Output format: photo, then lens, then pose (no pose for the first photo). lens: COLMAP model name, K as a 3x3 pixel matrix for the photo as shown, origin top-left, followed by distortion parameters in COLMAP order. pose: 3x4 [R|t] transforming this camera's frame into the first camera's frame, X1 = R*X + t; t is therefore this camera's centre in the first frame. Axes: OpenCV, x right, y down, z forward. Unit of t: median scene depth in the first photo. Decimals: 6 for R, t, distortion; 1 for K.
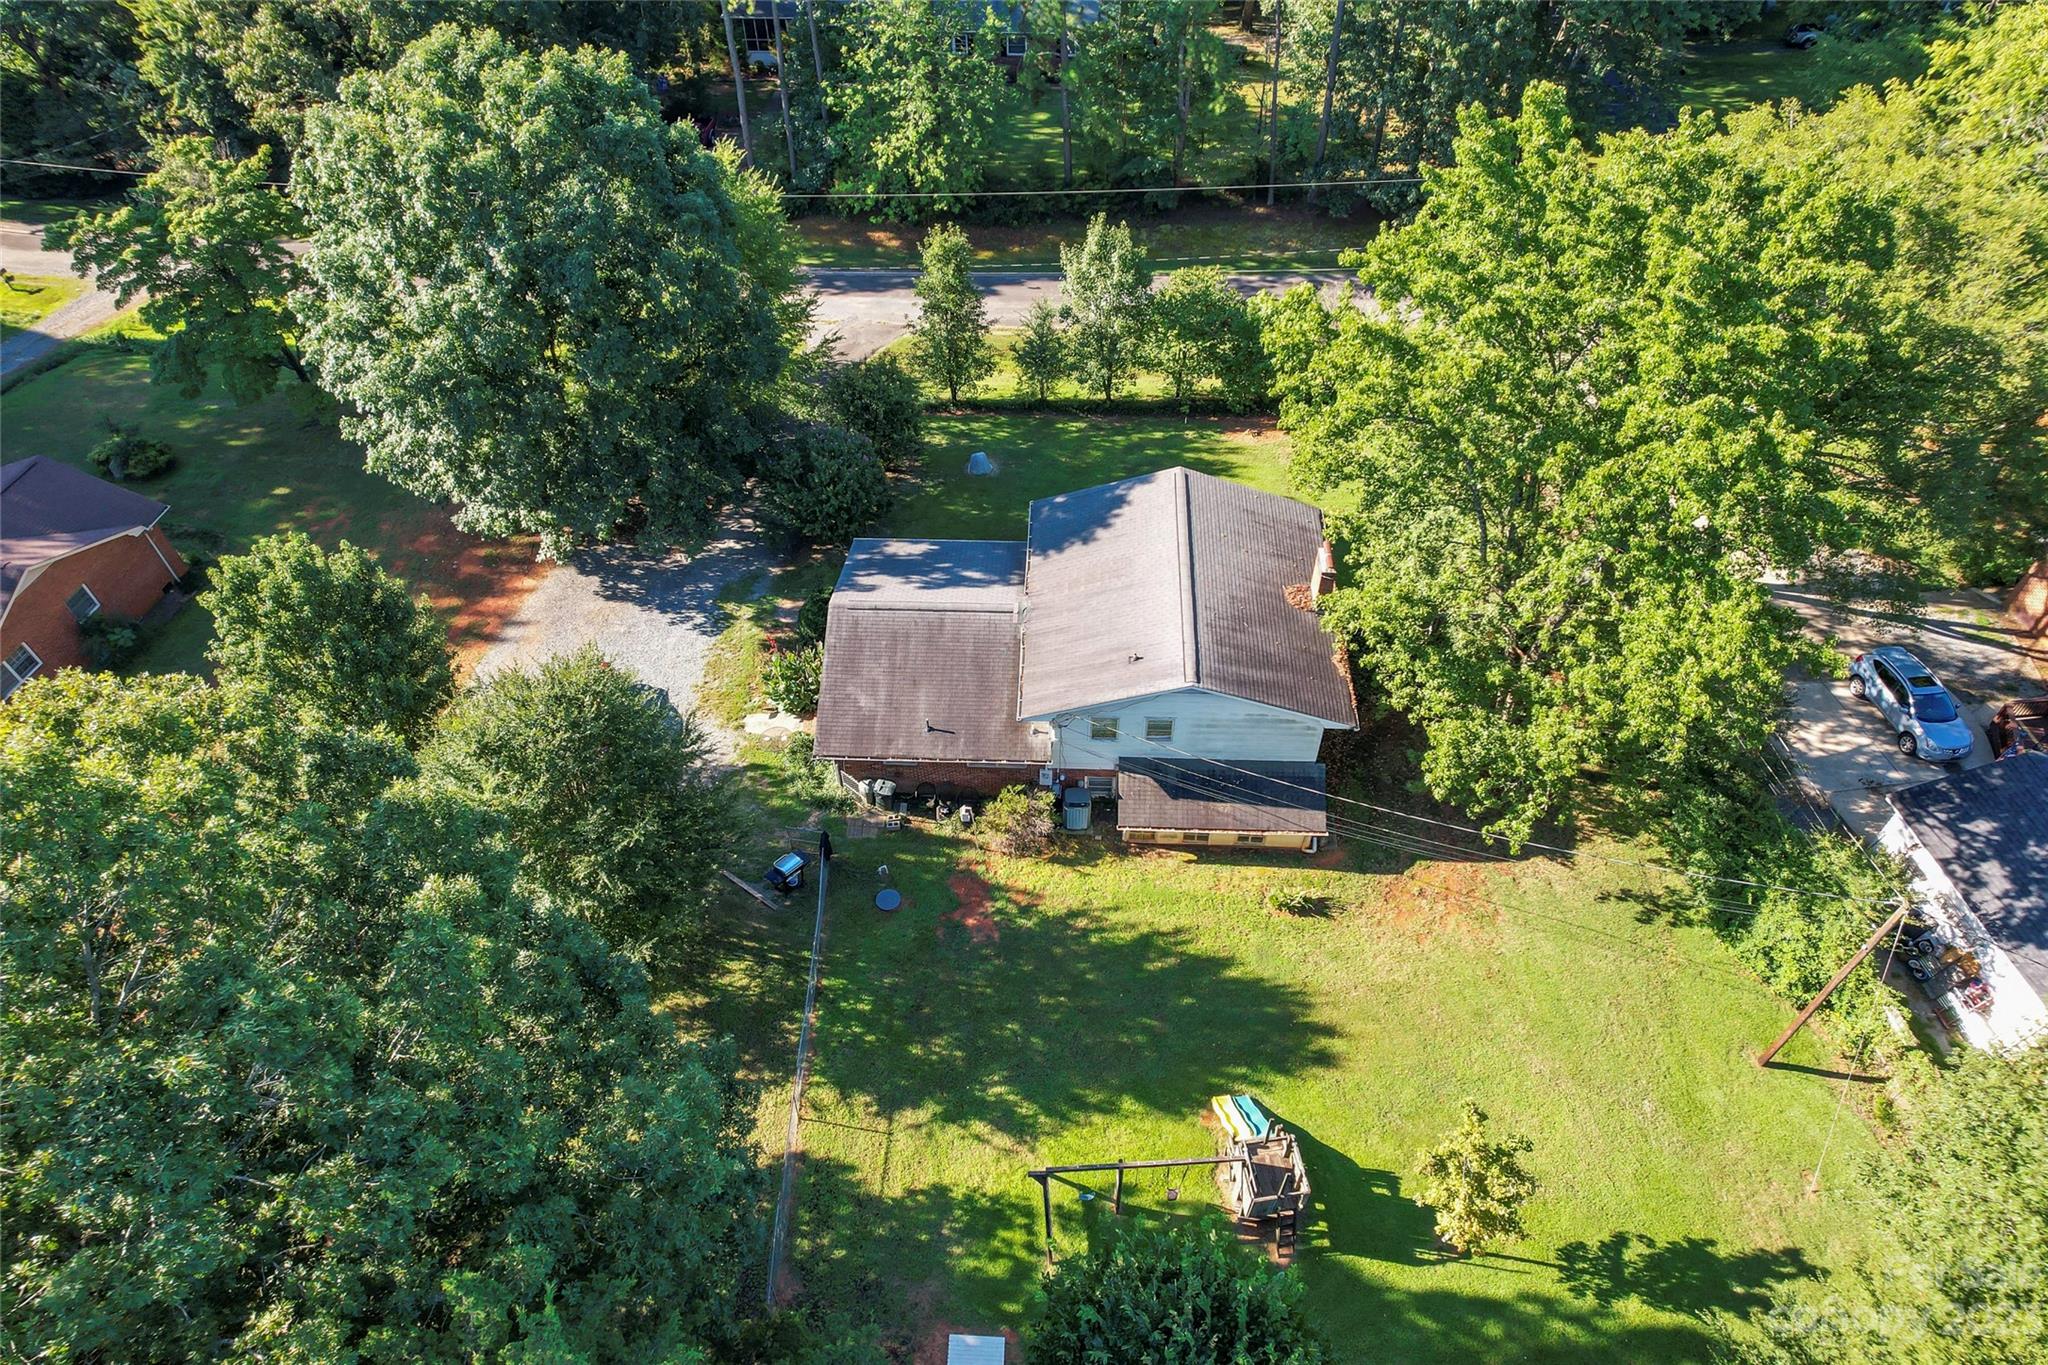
lens RADIAL K [[1303.7, 0, 1027.2], [0, 1303.7, 707.2], [0, 0, 1]] dist [-0.062900, 0.035813]
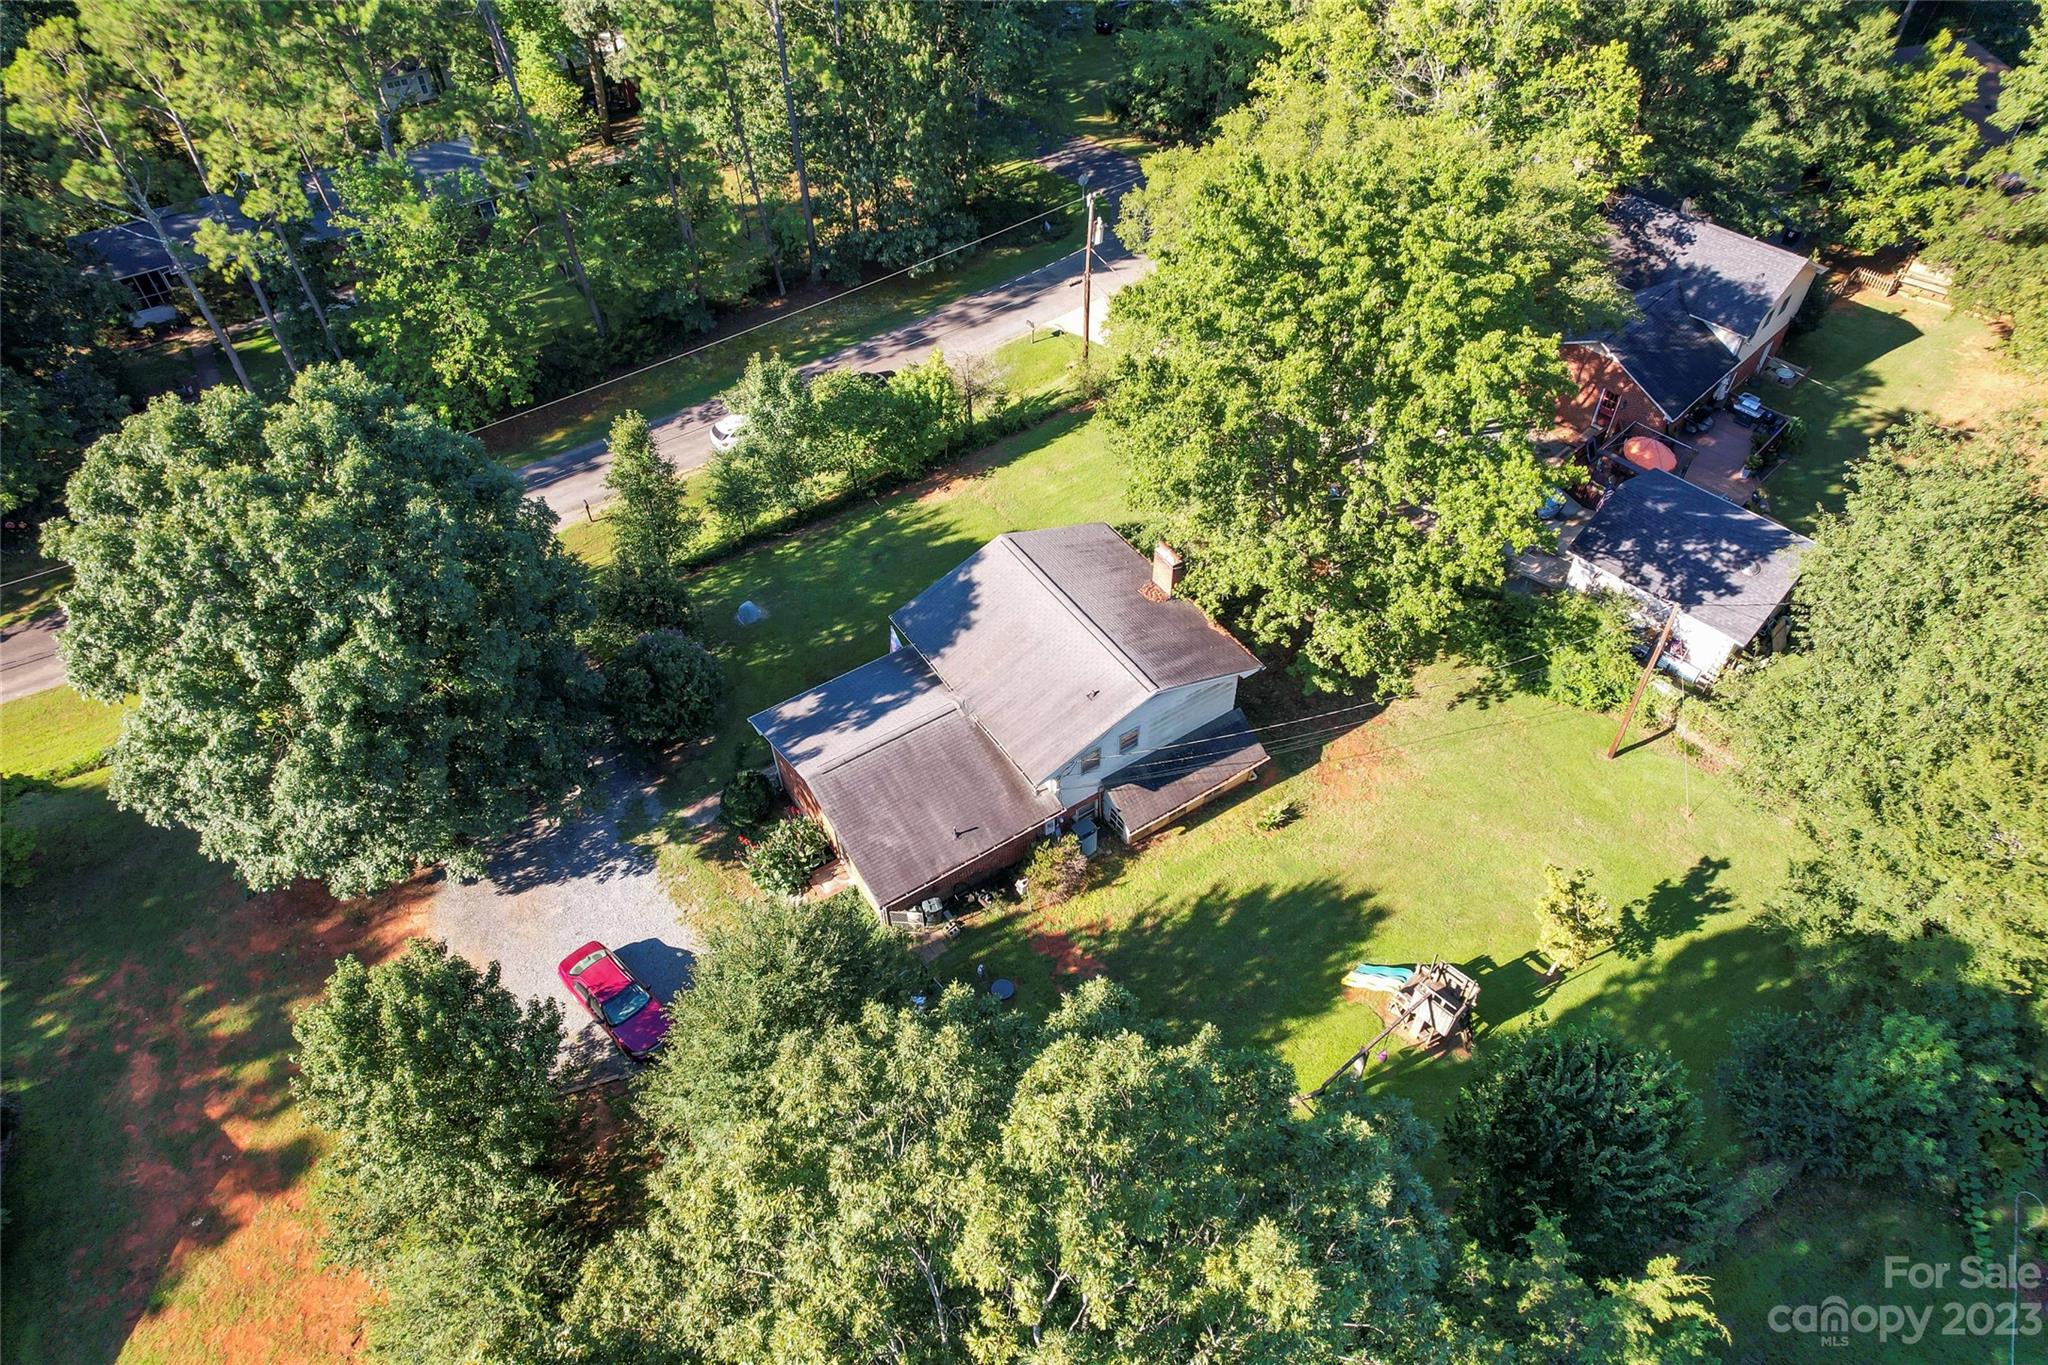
lens RADIAL K [[1303.7, 0, 1027.2], [0, 1303.7, 707.2], [0, 0, 1]] dist [-0.062900, 0.035813]
pose [[0.811169, -0.431618, 0.394603, -0.408623], [0.441696, 0.894404, 0.070325, -0.129894], [-0.383288, 0.117249, 0.916156, -0.038207]]
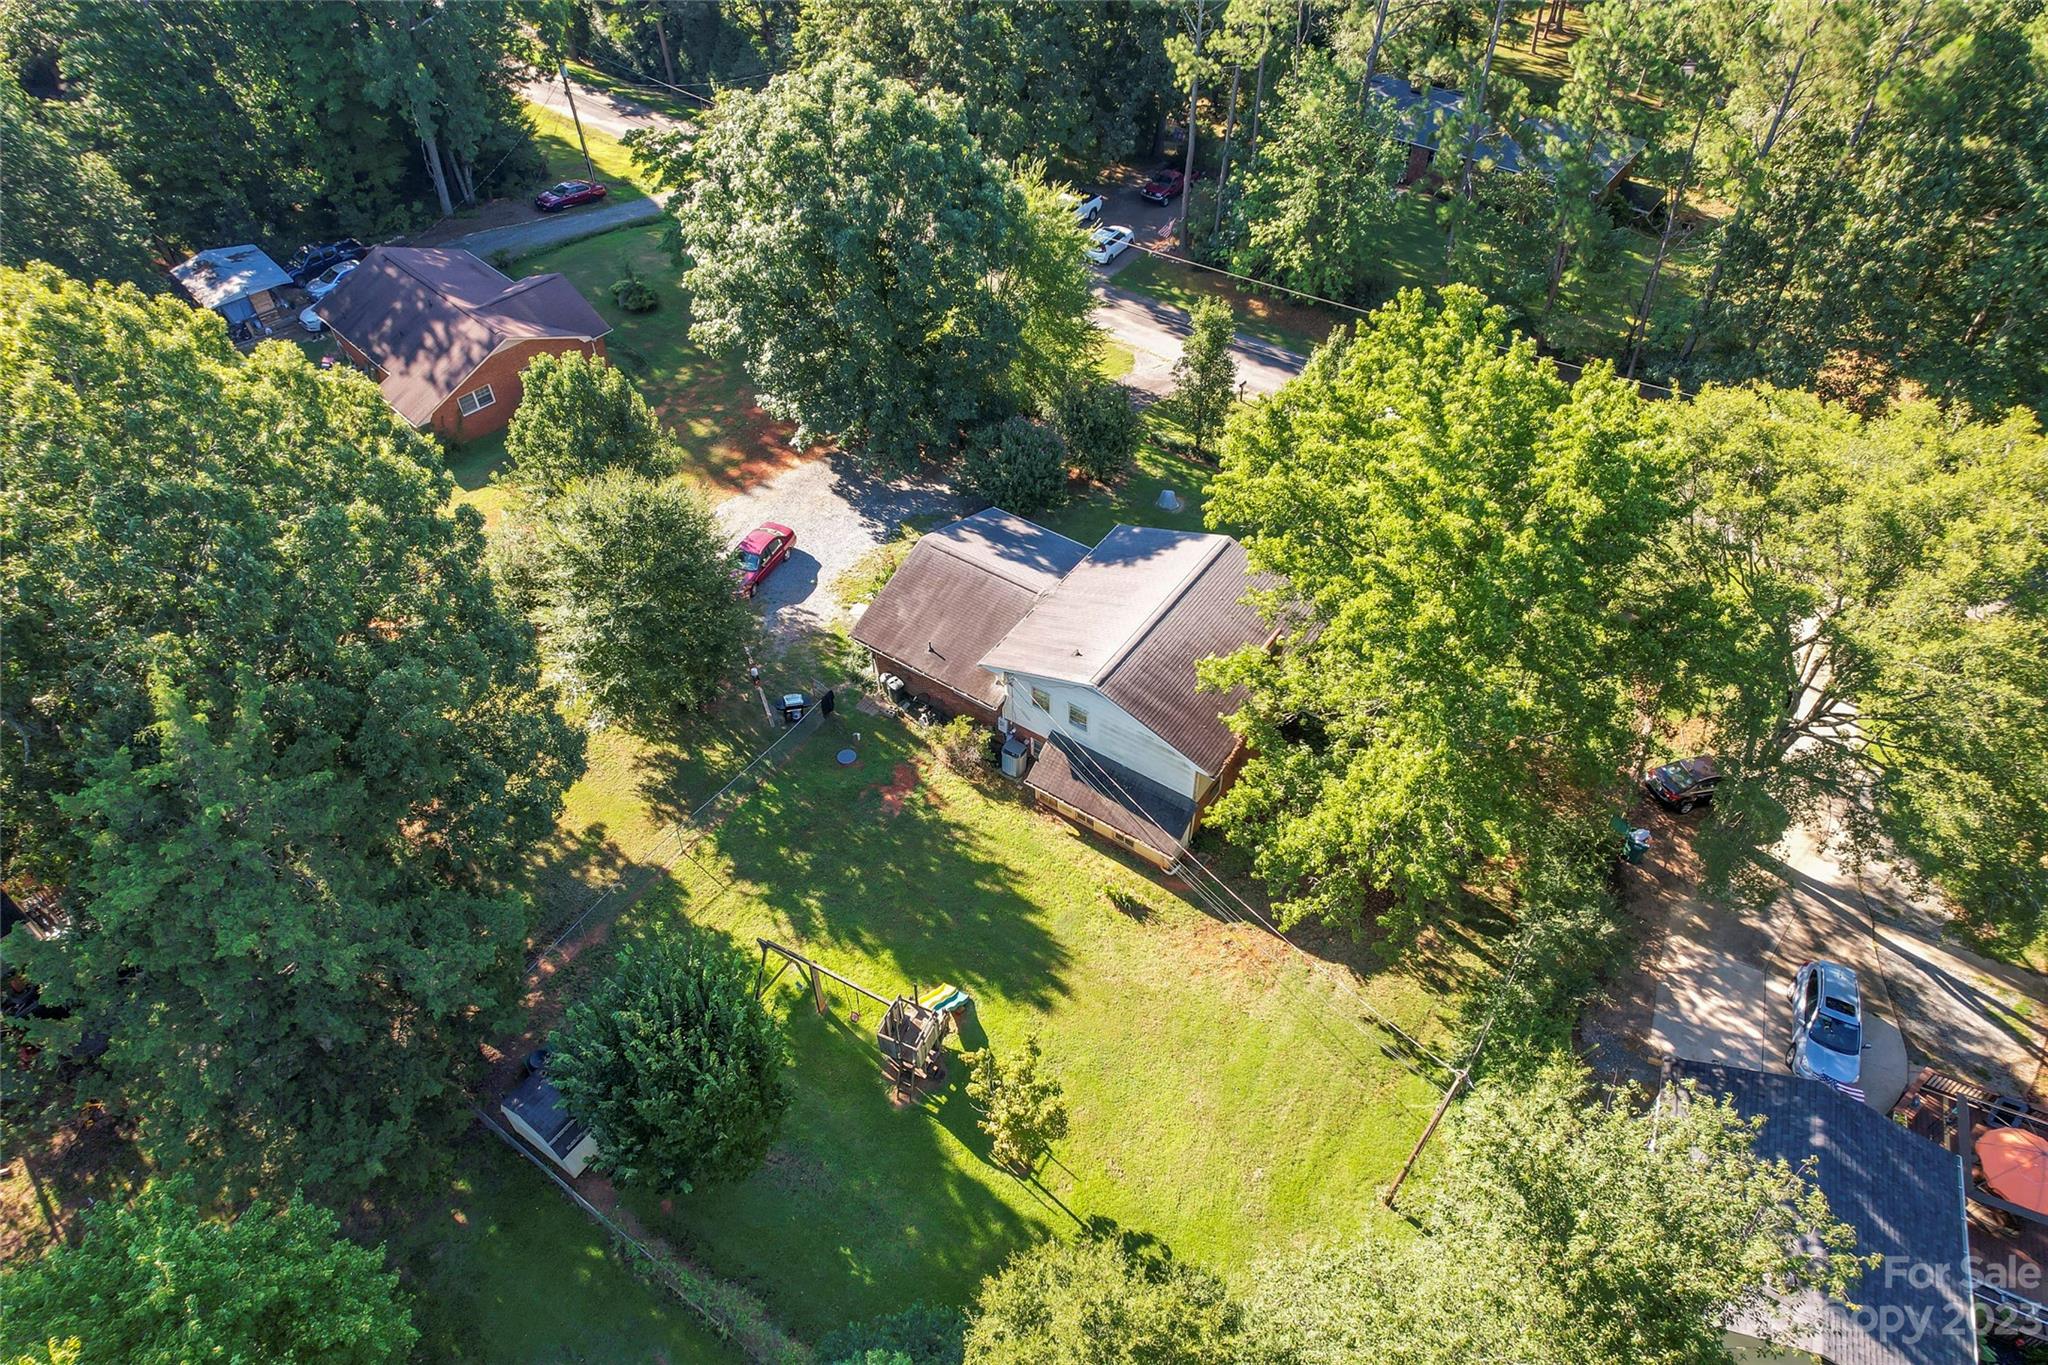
lens RADIAL K [[1303.7, 0, 1027.2], [0, 1303.7, 707.2], [0, 0, 1]] dist [-0.062900, 0.035813]
pose [[0.844994, 0.386502, -0.369597, 0.493338], [-0.399731, 0.915596, 0.043586, -0.025021], [0.355247, 0.110909, 0.928169, -0.141531]]
